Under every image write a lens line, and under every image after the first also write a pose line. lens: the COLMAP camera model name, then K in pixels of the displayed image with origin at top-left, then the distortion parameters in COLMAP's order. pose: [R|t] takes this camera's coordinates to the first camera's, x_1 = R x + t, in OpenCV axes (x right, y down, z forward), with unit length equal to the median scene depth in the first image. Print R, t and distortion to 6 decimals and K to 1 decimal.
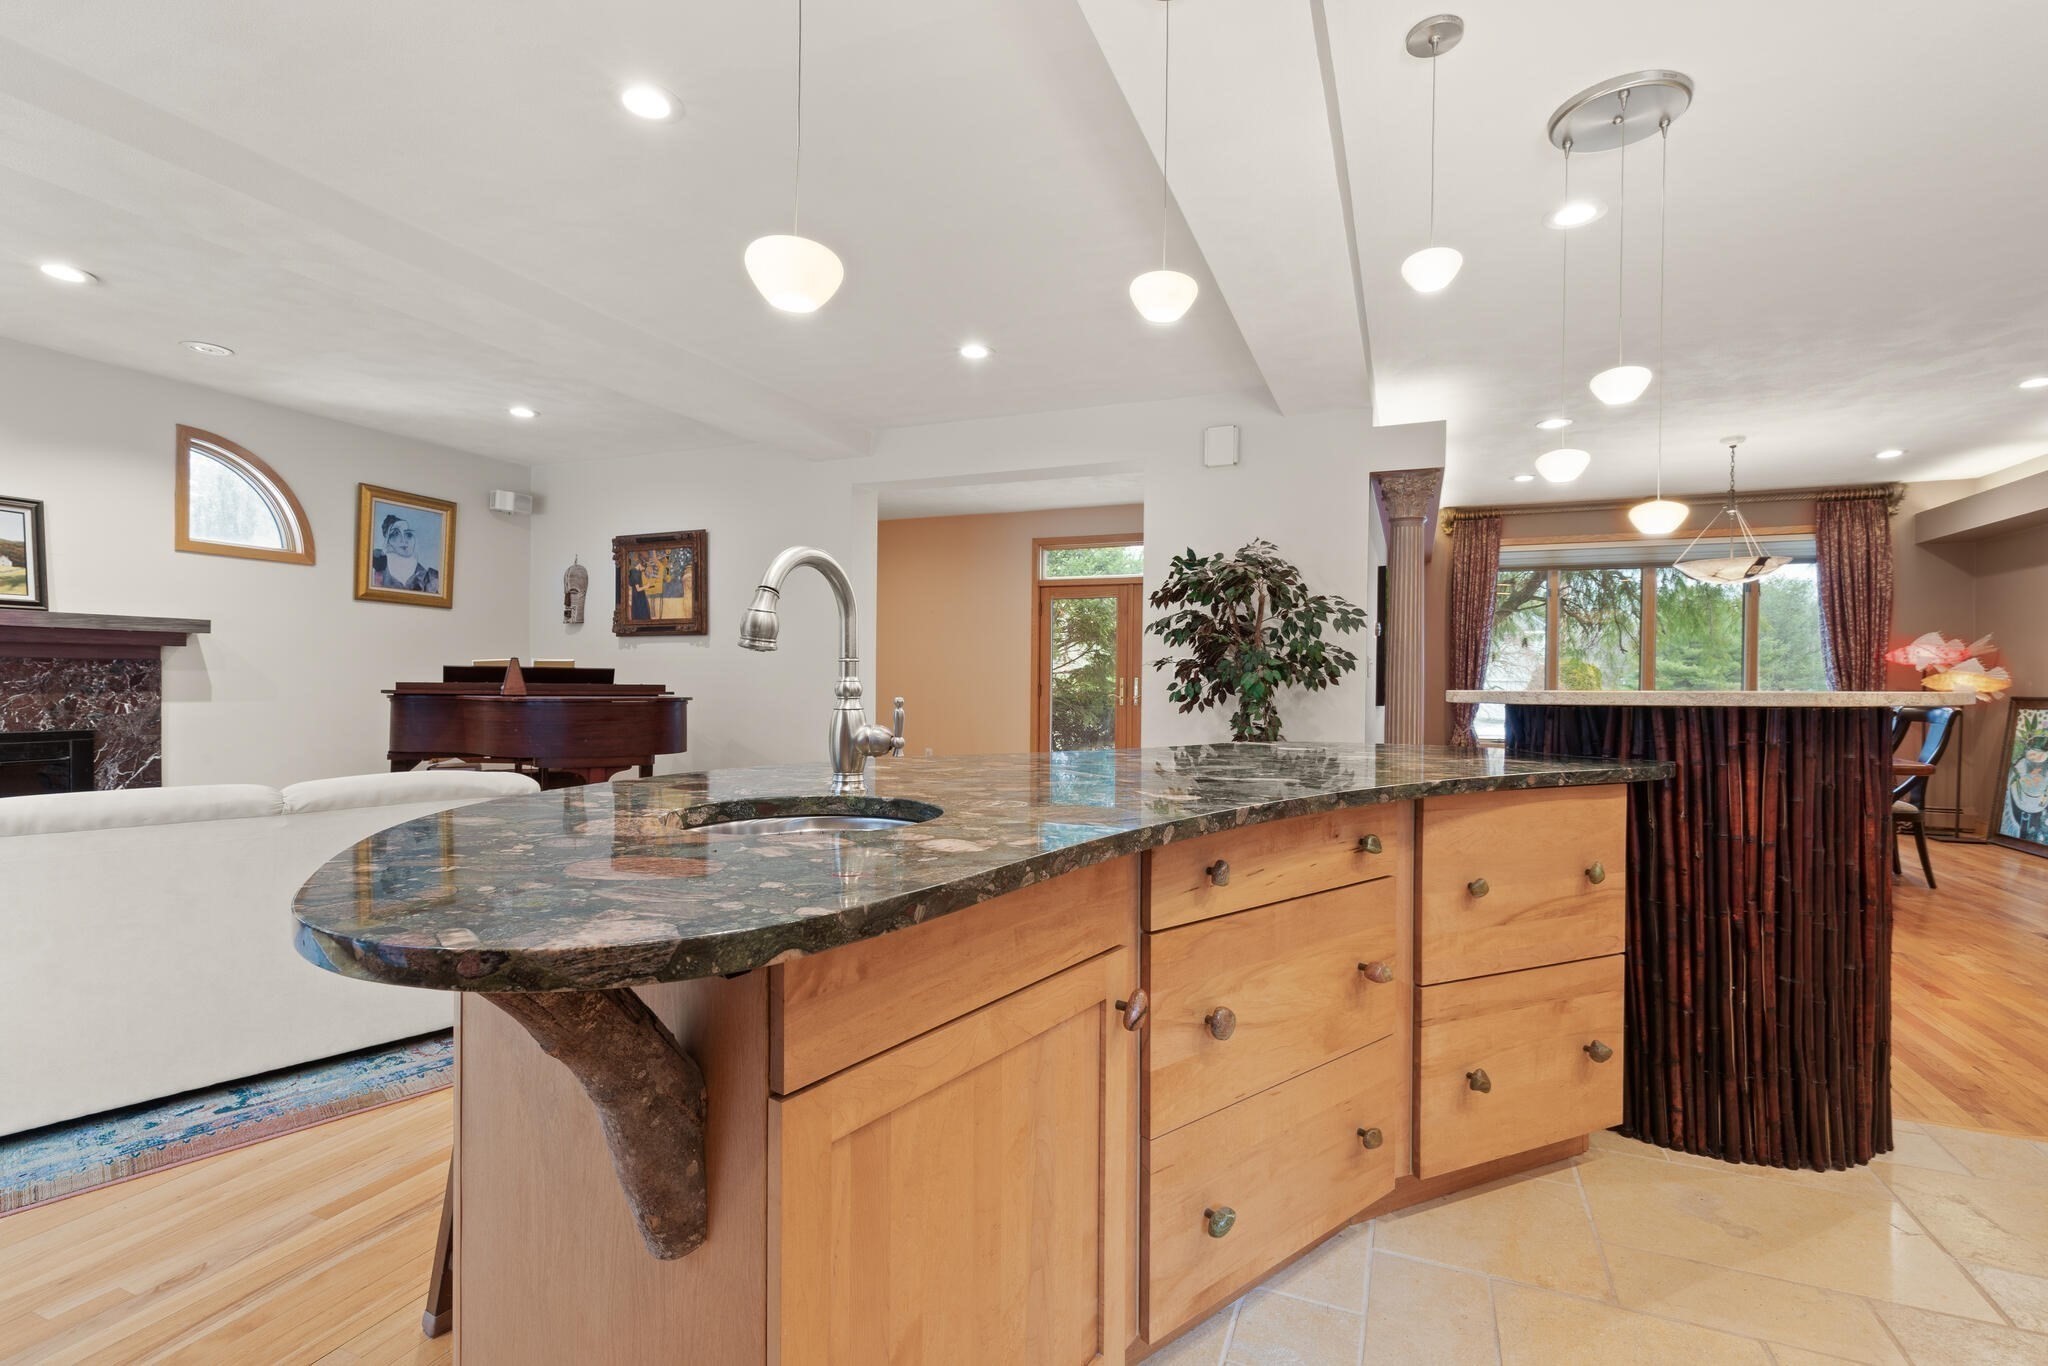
lens RADIAL K [[922.6, 0, 1031.1], [0, 922.6, 687.4], [0, 0, 1]] dist [0.005513, 0.000386]
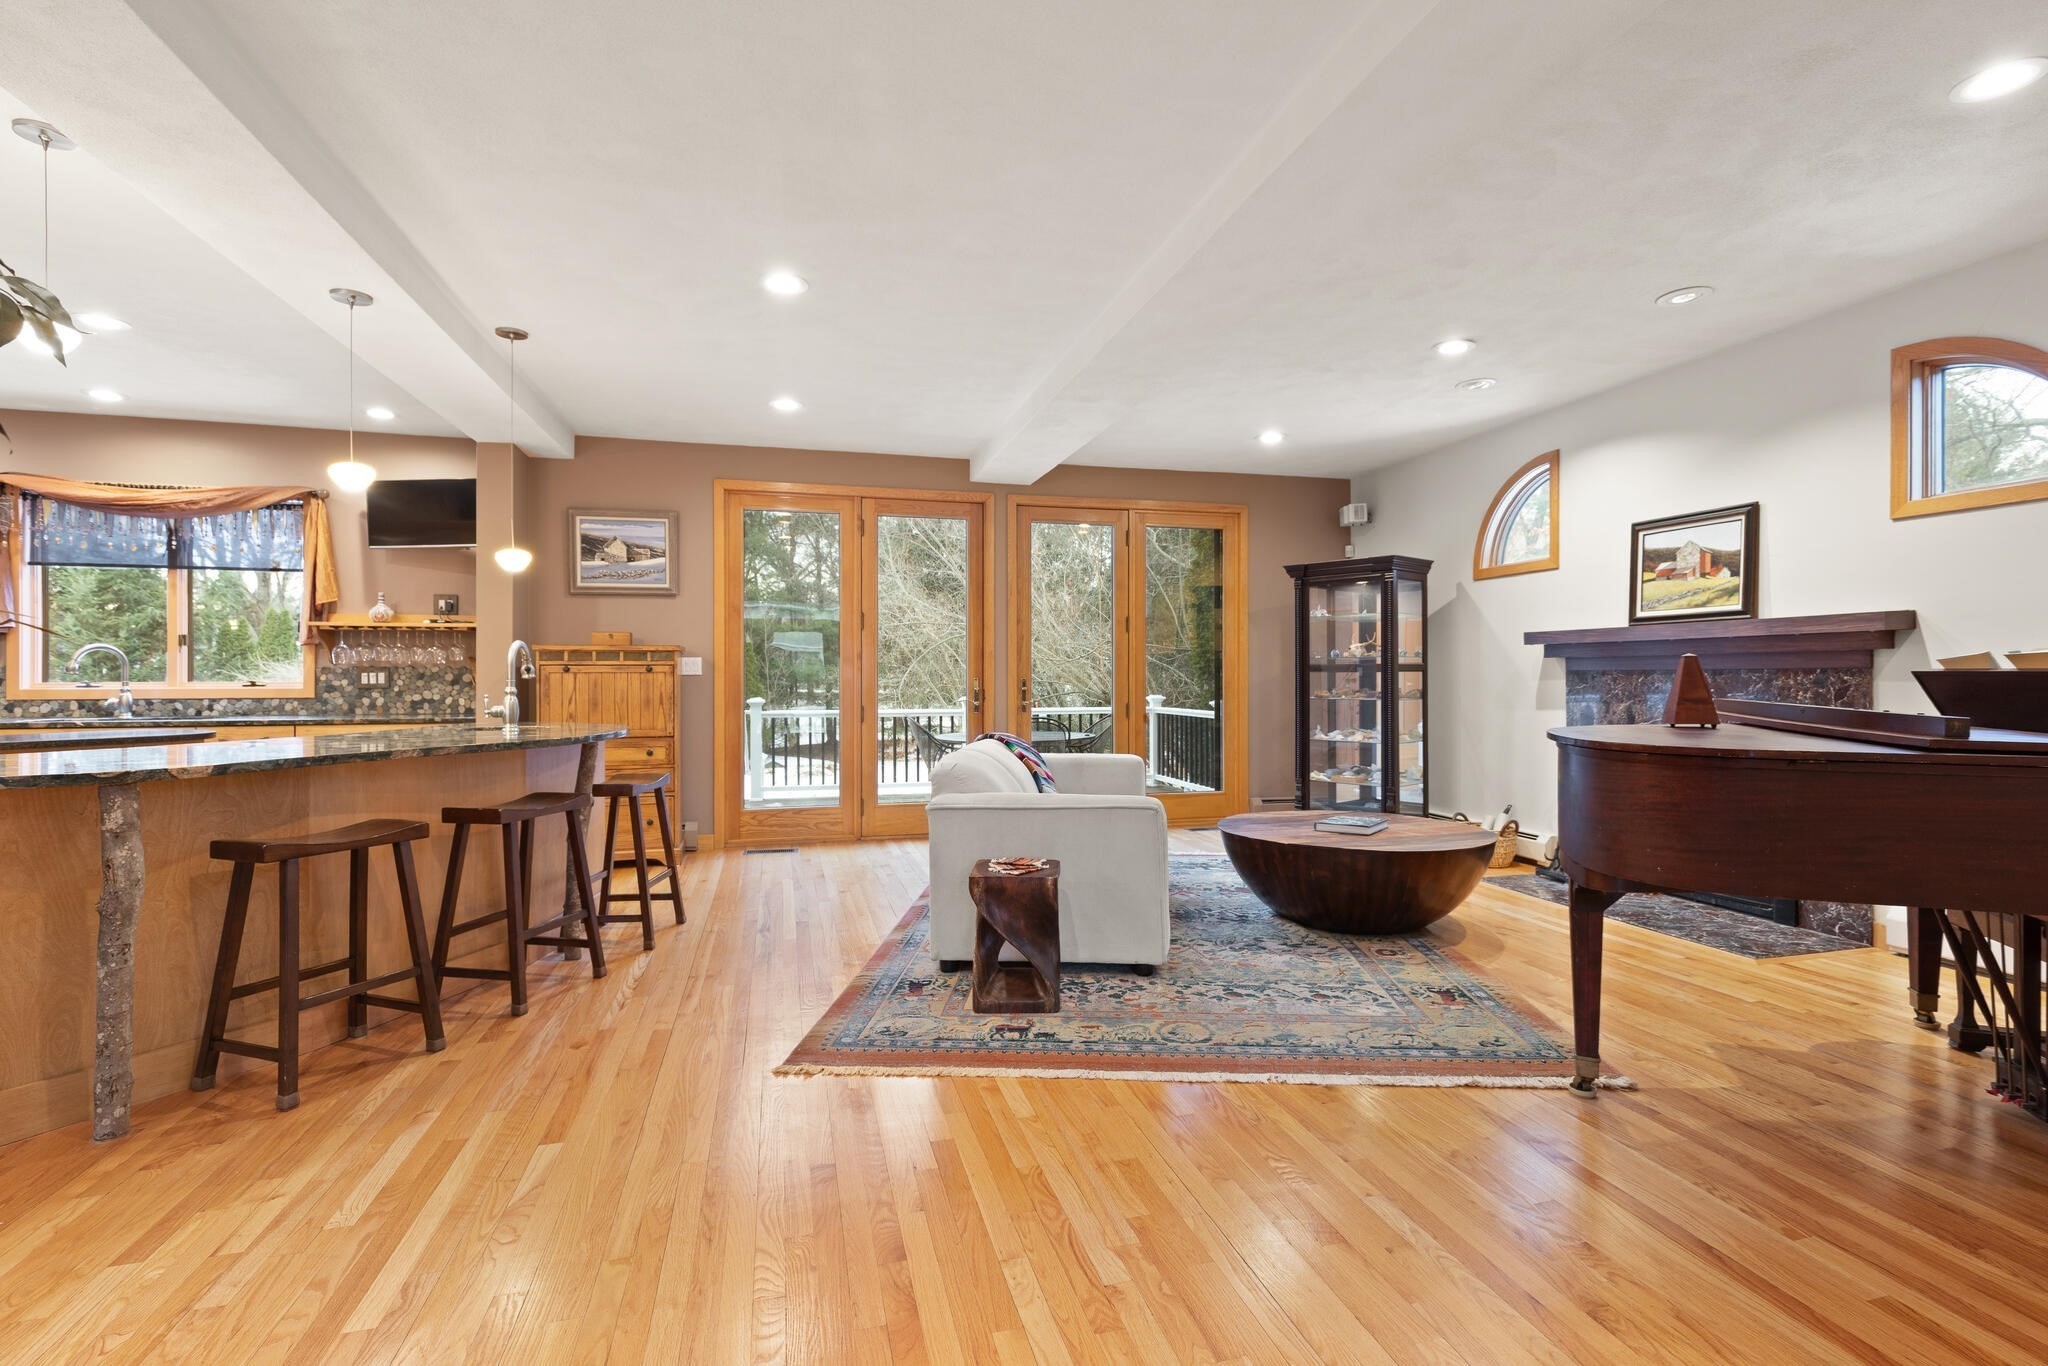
lens RADIAL K [[942.6, 0, 1038.0], [0, 942.6, 673.2], [0, 0, 1]] dist [0.003708, 0.000954]
pose [[-0.788165, -0.009318, -0.615394, 0.080630], [-0.009216, 0.999952, -0.003338, -0.016220], [0.615396, 0.003041, -0.788213, 1.177804]]
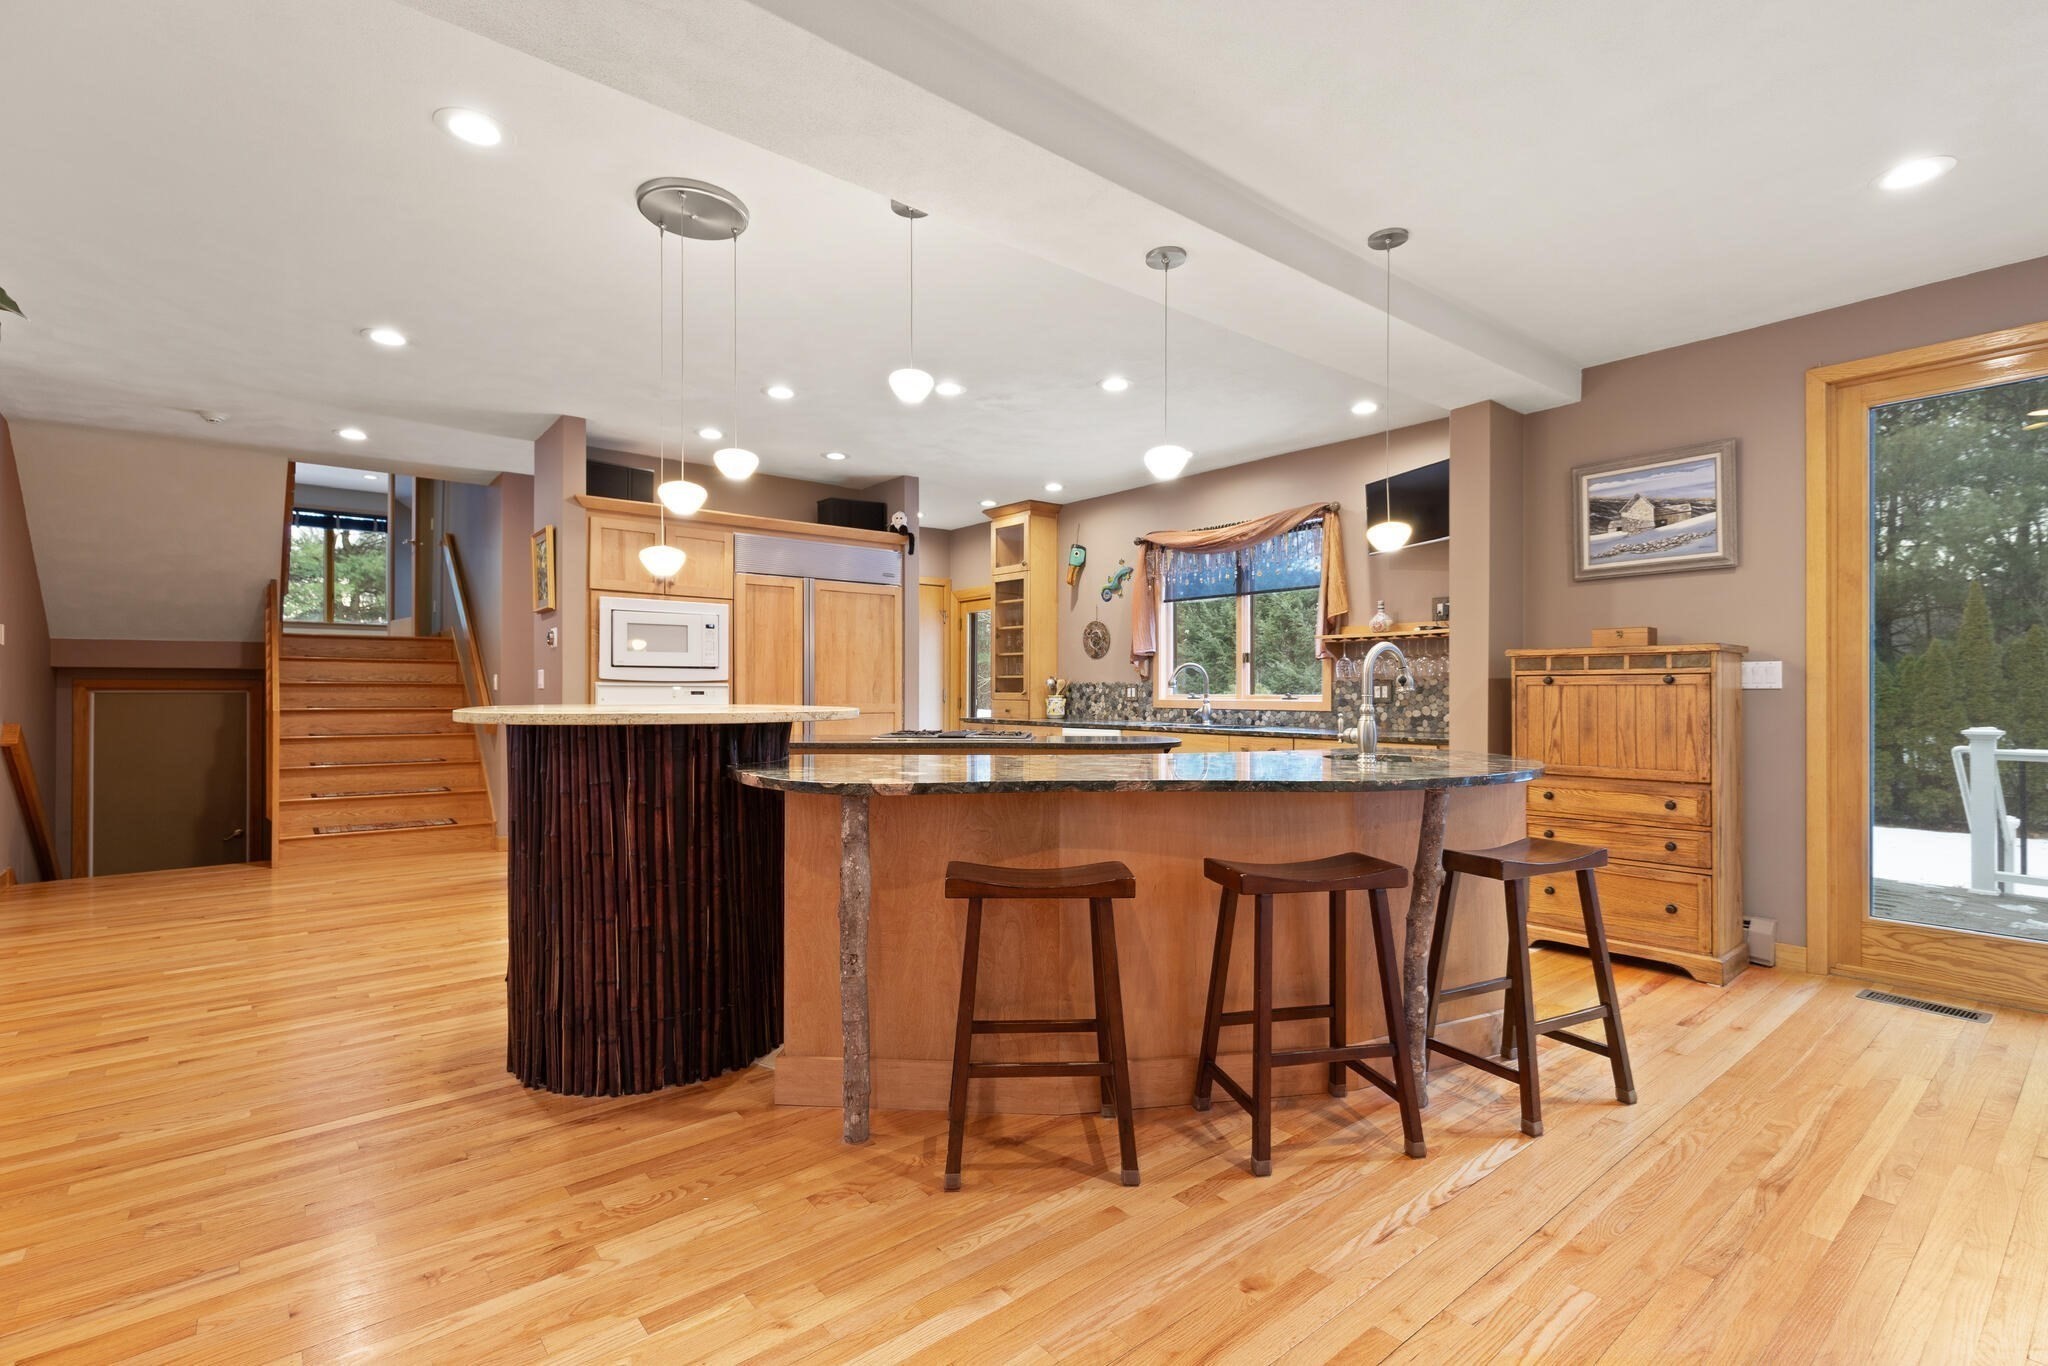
lens RADIAL K [[929.4, 0, 1033.4], [0, 929.4, 685.5], [0, 0, 1]] dist [0.009228, 0.000032]
pose [[-0.884724, -0.007777, 0.466051, -0.141907], [-0.006431, 0.999969, 0.004478, -0.016205], [-0.466072, 0.000965, -0.884747, 0.905666]]
